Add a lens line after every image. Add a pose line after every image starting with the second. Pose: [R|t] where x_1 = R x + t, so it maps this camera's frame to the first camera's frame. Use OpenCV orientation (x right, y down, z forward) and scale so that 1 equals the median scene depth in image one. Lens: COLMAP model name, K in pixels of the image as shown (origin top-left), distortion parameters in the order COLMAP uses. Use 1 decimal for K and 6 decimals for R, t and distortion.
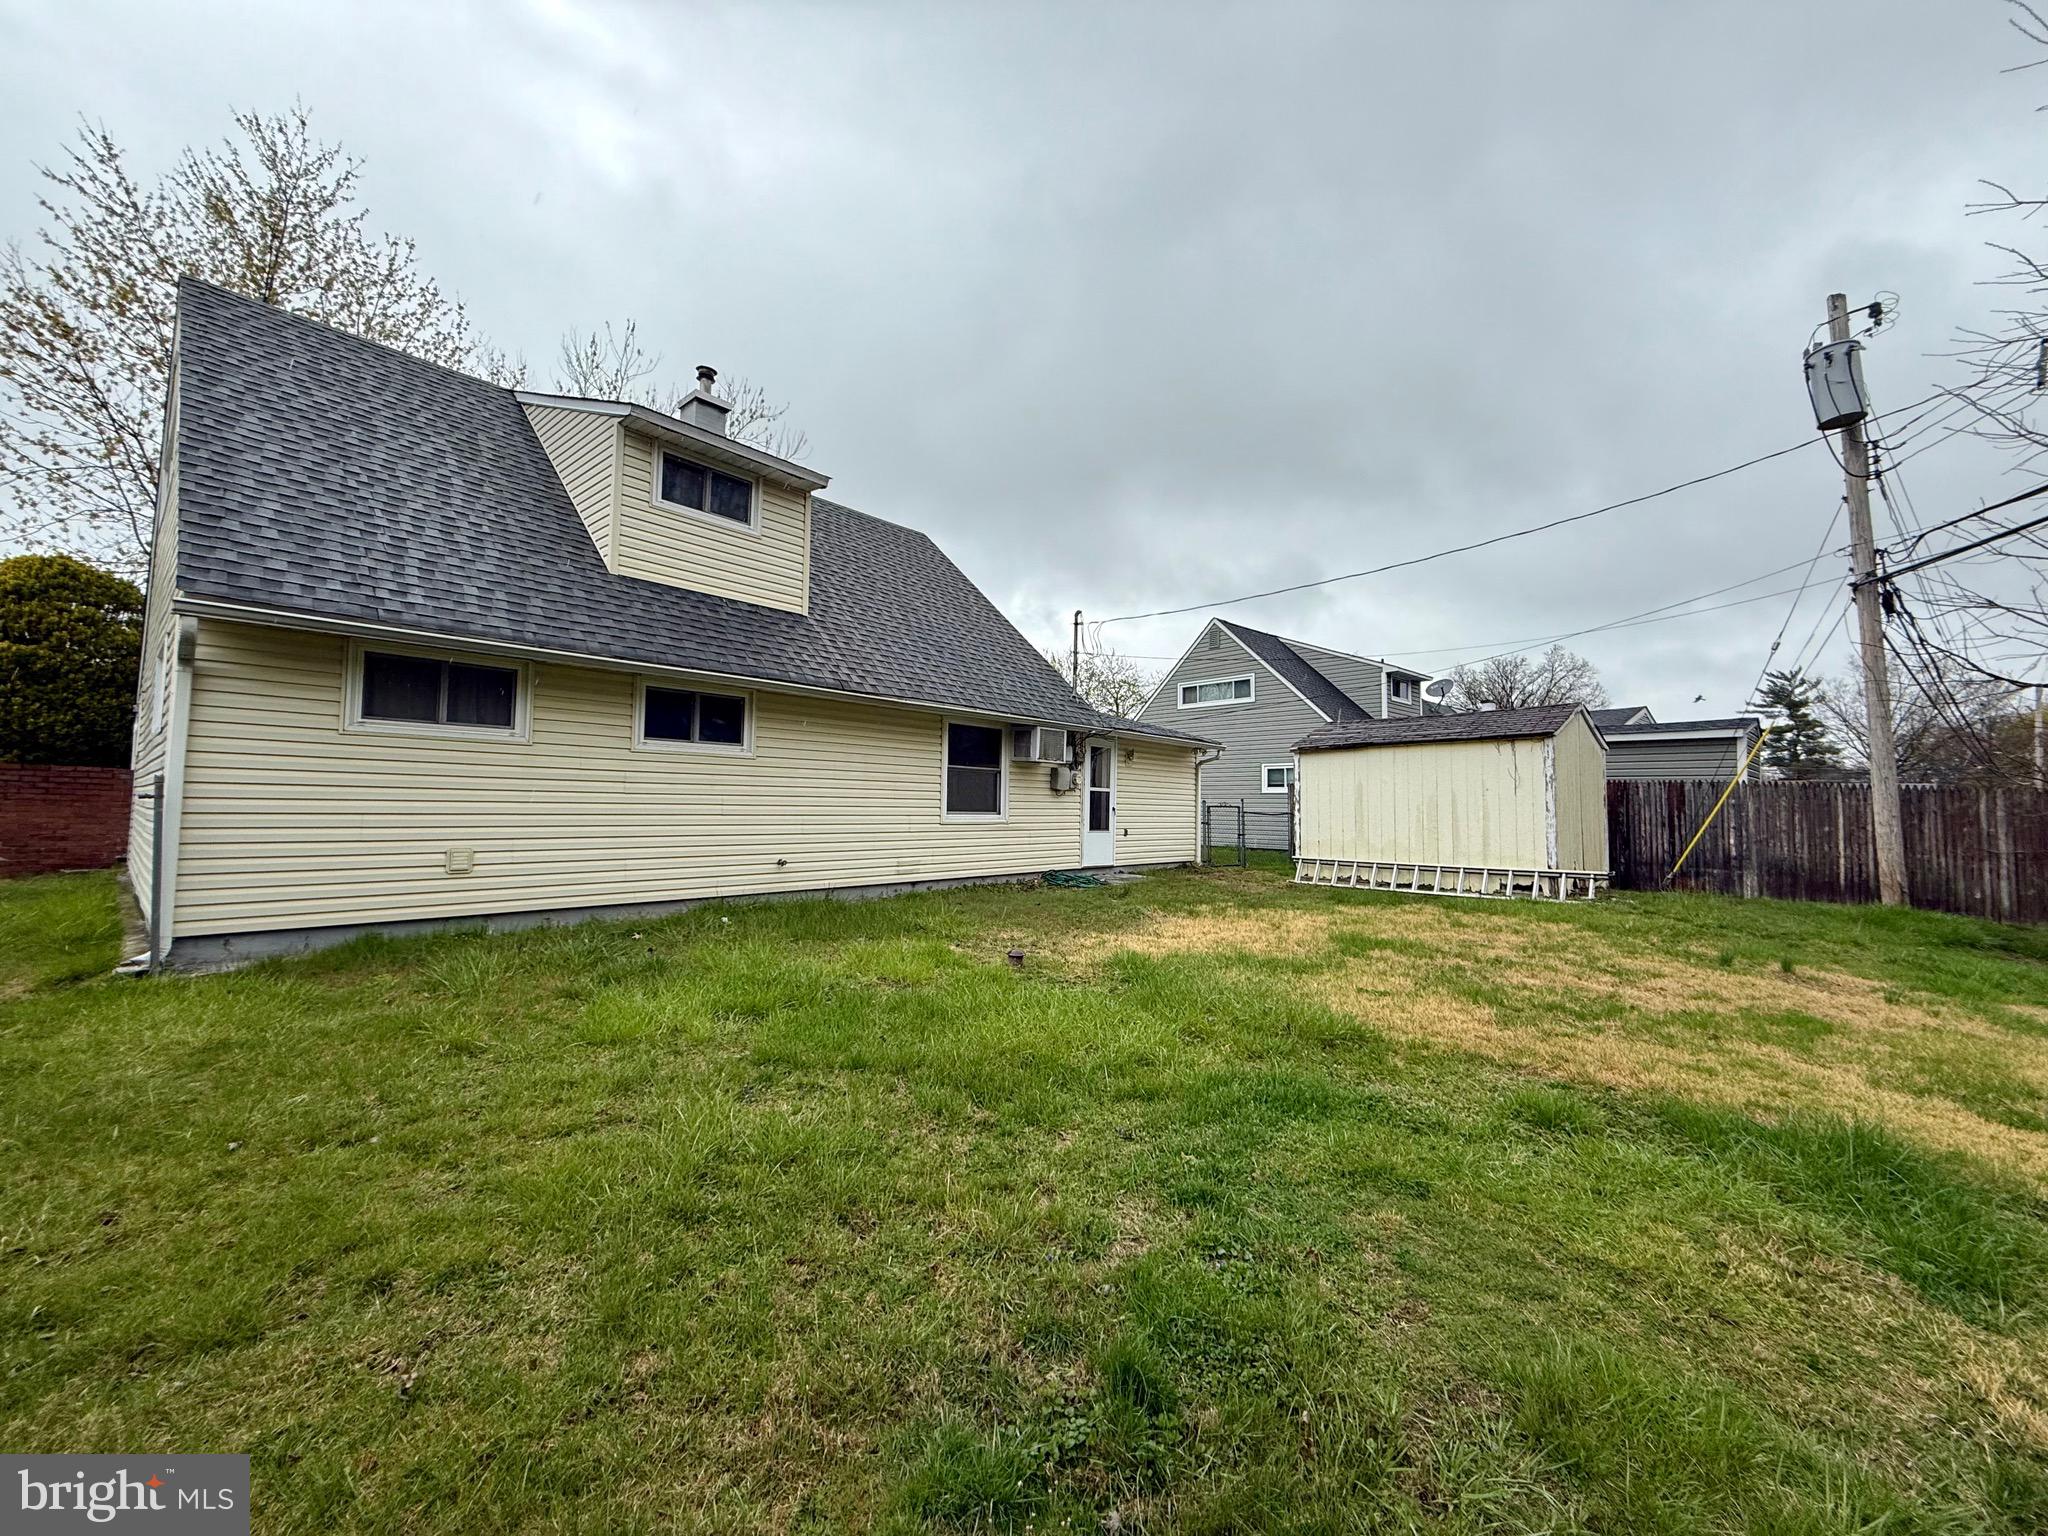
lens RADIAL K [[811.6, 0, 1017.3], [0, 811.6, 761.0], [0, 0, 1]] dist [-0.000617, 0.000040]
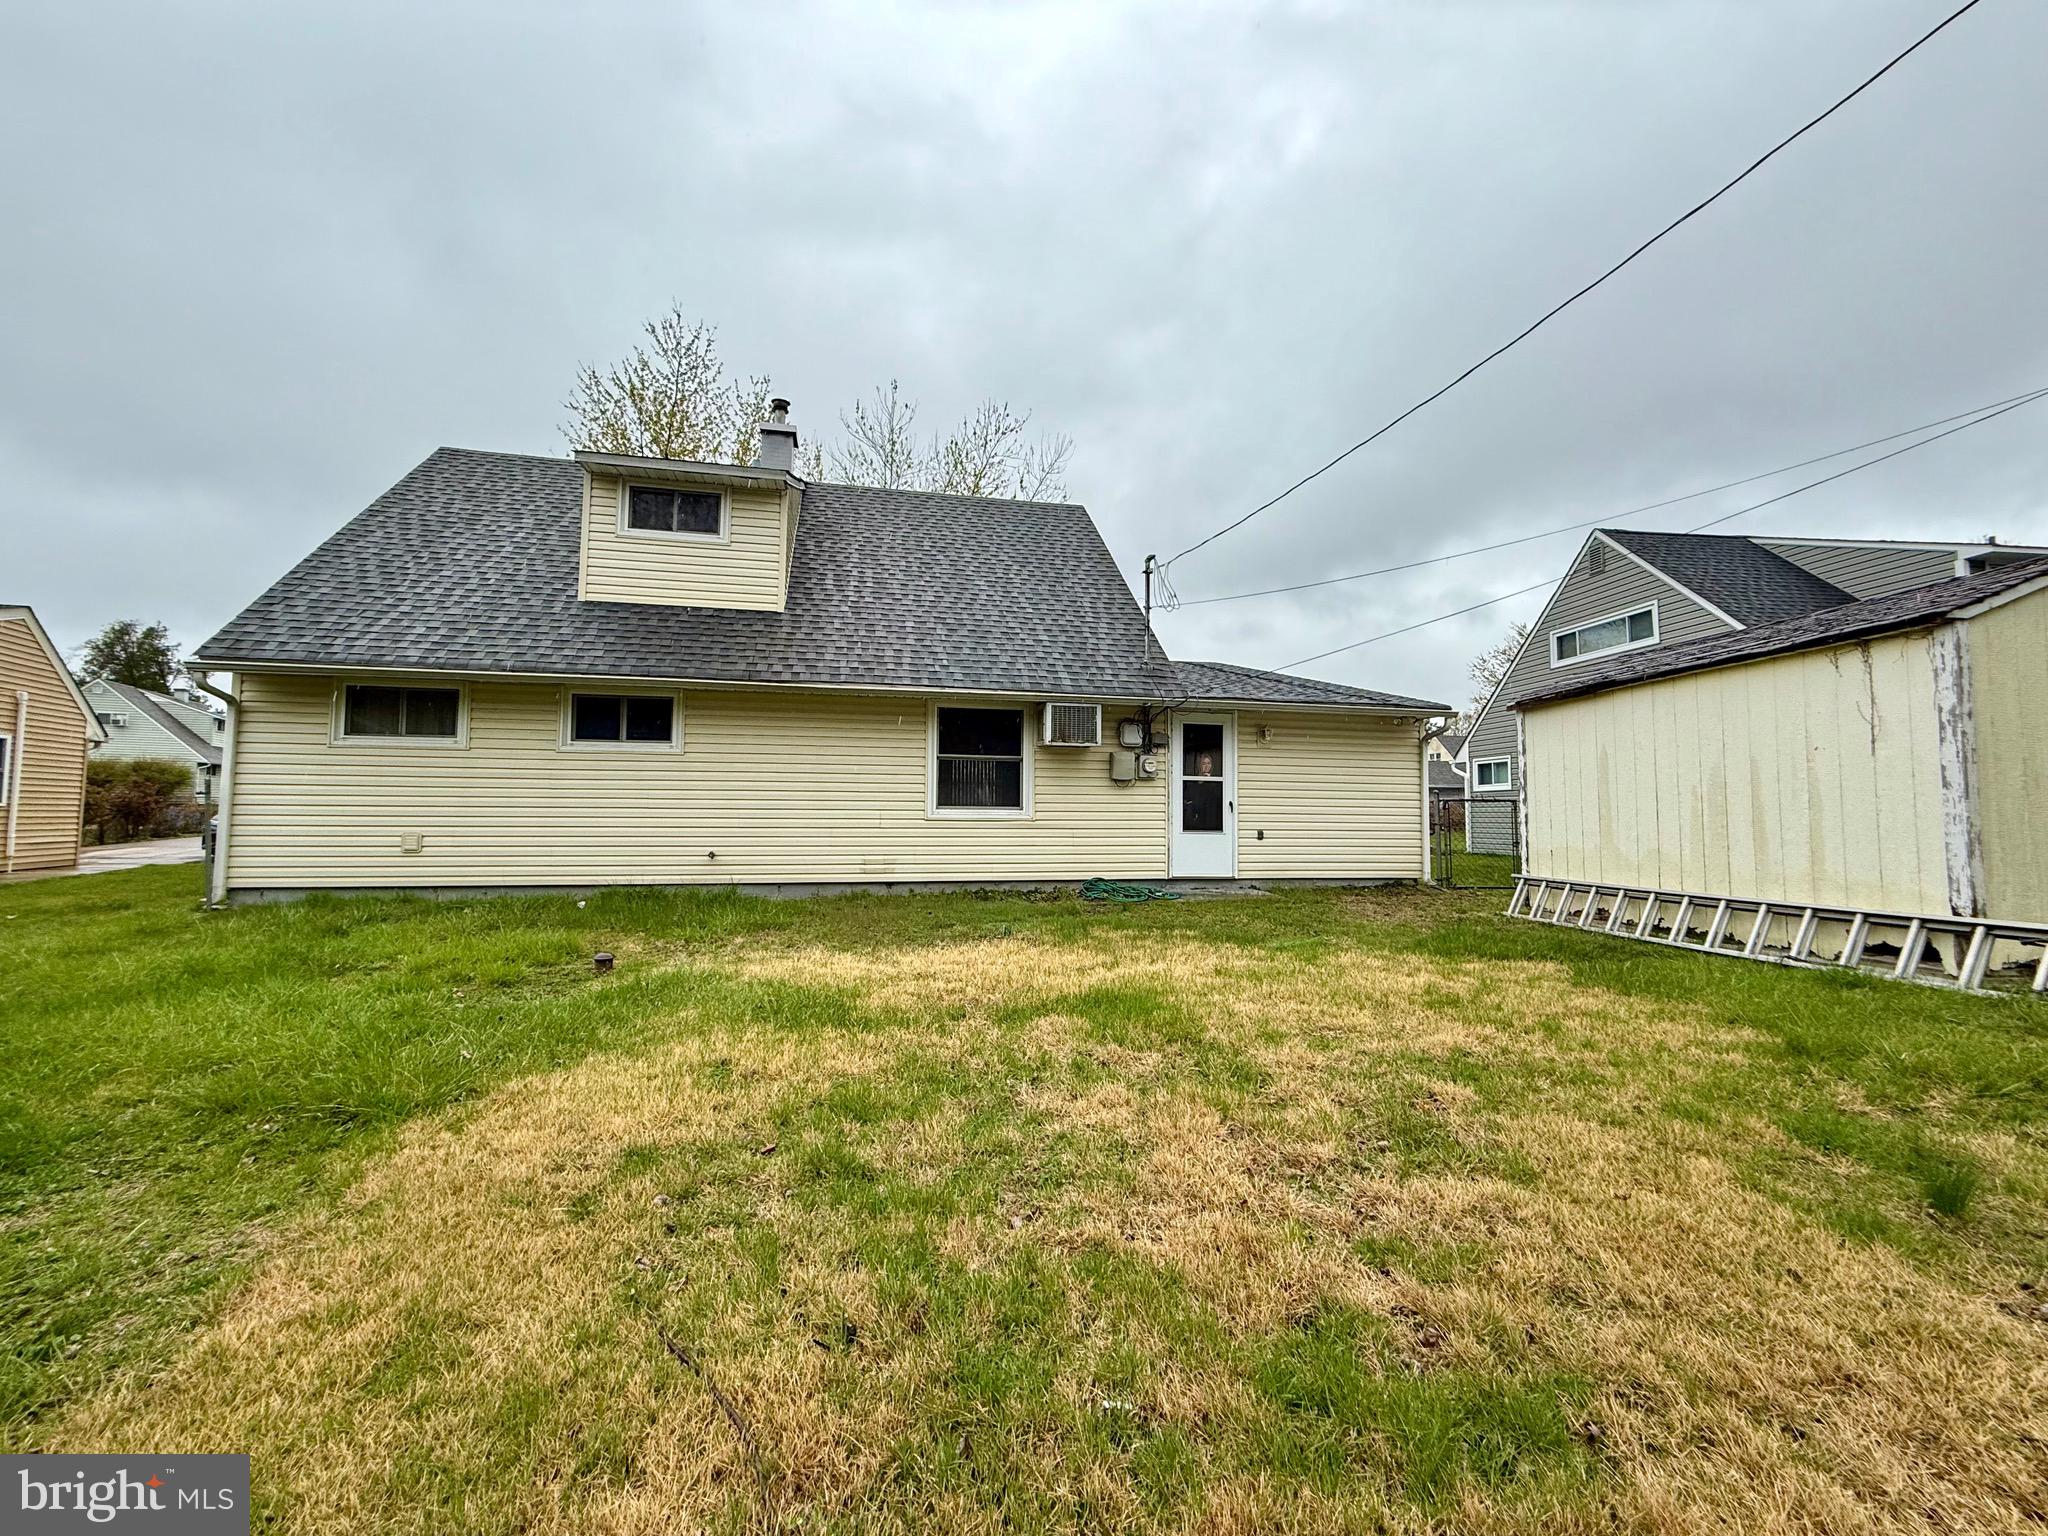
lens RADIAL K [[811.6, 0, 1017.3], [0, 811.6, 761.0], [0, 0, 1]] dist [-0.000617, 0.000040]
pose [[0.804344, -0.047678, -0.592247, 0.515161], [0.038359, 0.998863, -0.028317, 0.041314], [0.592924, 0.000058, 0.805258, 0.330911]]
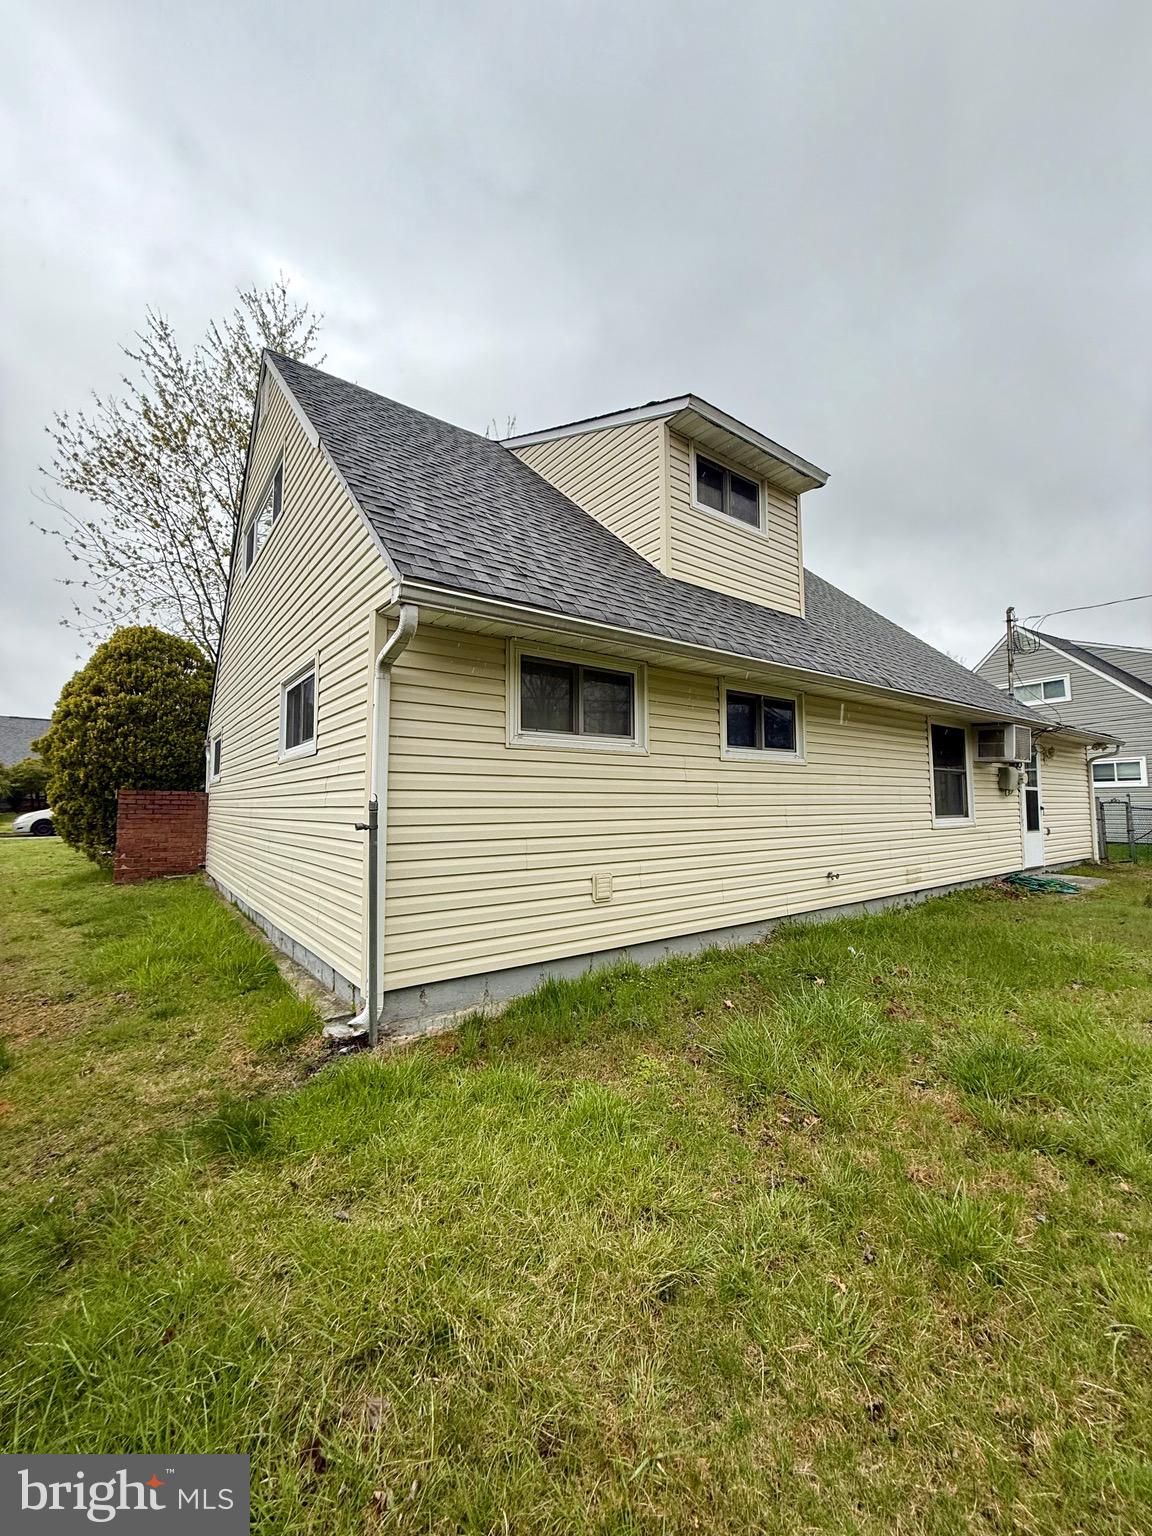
lens RADIAL K [[610.7, 0, 578.3], [0, 610.7, 760.4], [0, 0, 1]] dist [-0.008062, -0.000006]
pose [[0.979414, -0.034443, -0.198902, -0.353374], [0.031437, 0.999339, -0.018255, -0.003263], [0.199399, 0.011626, 0.979849, 0.208181]]
